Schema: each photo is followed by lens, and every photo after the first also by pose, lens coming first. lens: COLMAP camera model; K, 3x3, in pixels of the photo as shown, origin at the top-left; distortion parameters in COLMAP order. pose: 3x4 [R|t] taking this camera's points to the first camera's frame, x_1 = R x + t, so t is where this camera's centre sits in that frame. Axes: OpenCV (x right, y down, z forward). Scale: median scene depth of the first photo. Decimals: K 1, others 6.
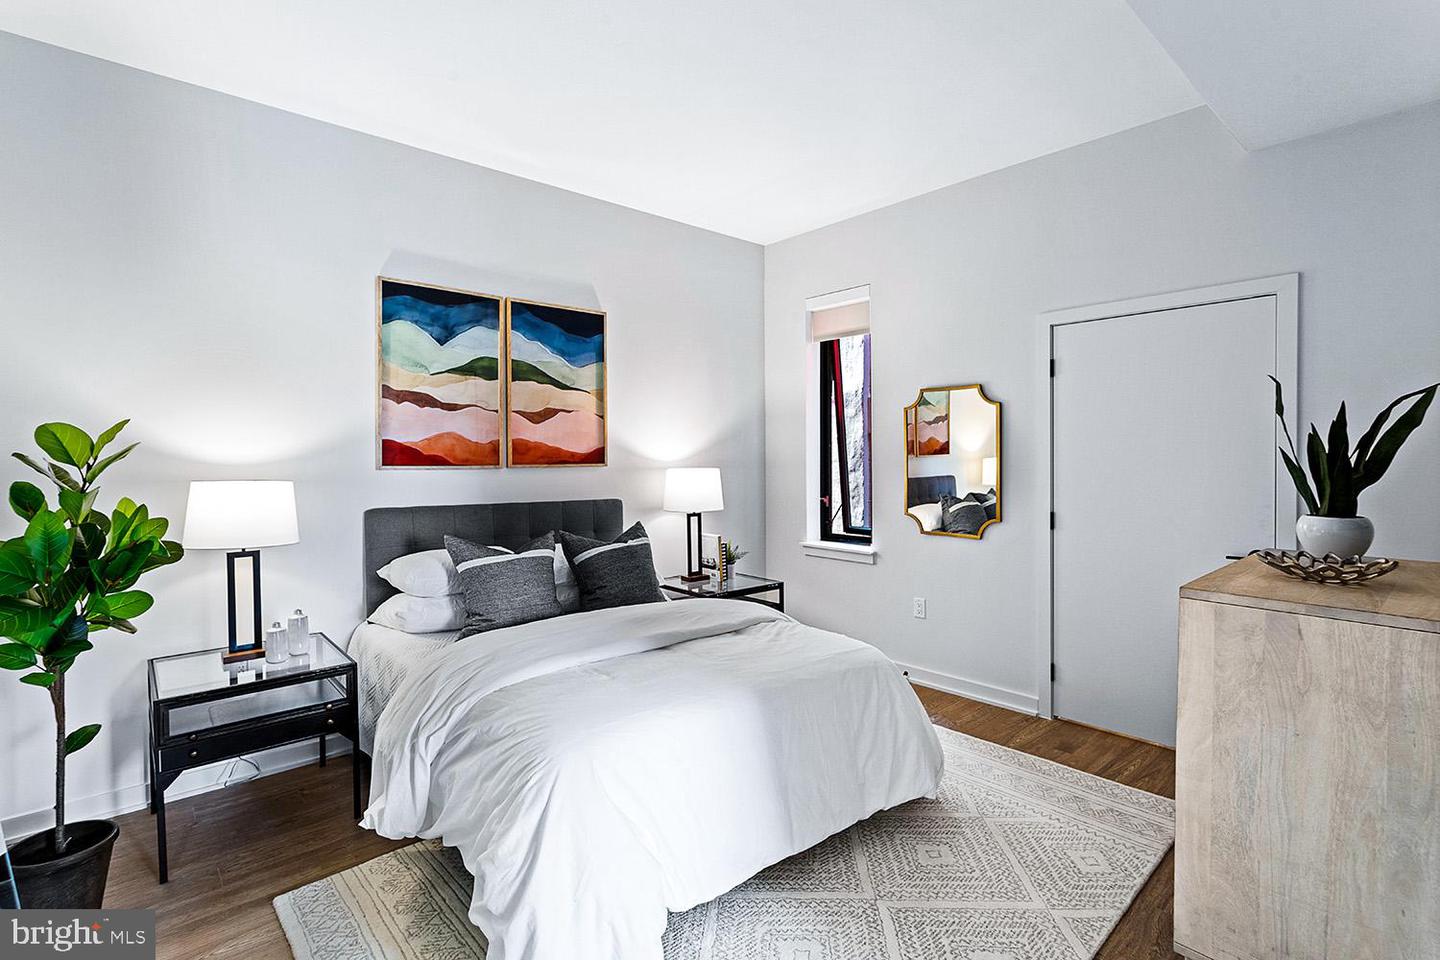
lens RADIAL K [[695.6, 0, 670.7], [0, 695.6, 486.1], [0, 0, 1]] dist [-0.001654, -0.000196]
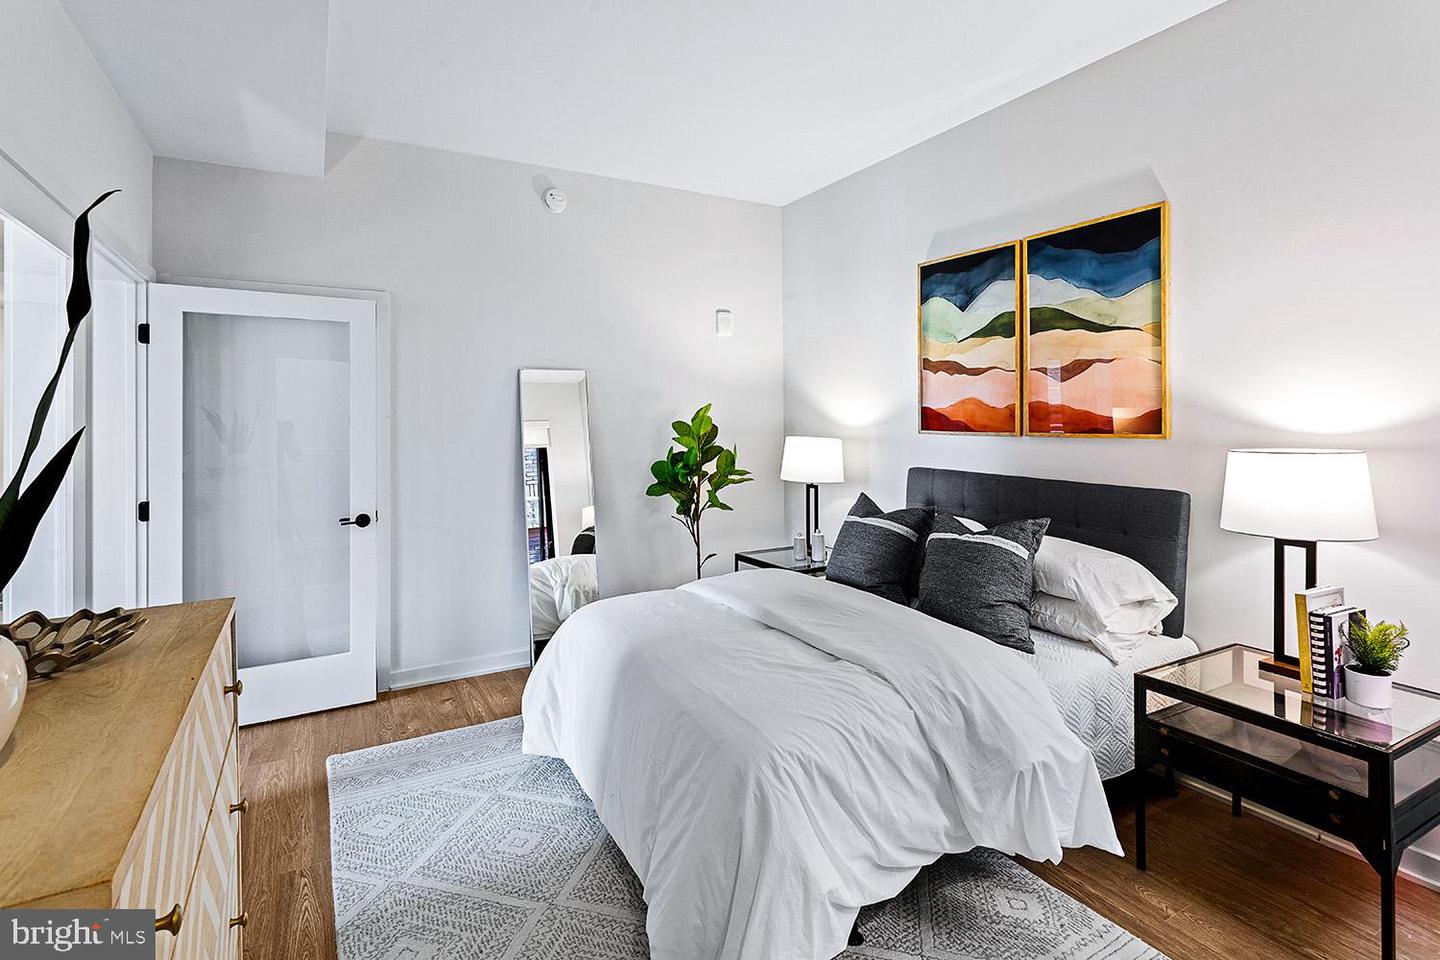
lens RADIAL K [[706.3, 0, 722.6], [0, 706.3, 425.3], [0, 0, 1]] dist [-0.000006, -0.000153]
pose [[-0.168935, -0.002459, -0.985624, 0.693238], [-0.059382, 0.998206, 0.007688, -0.024846], [0.983837, 0.059827, -0.168777, 0.798648]]
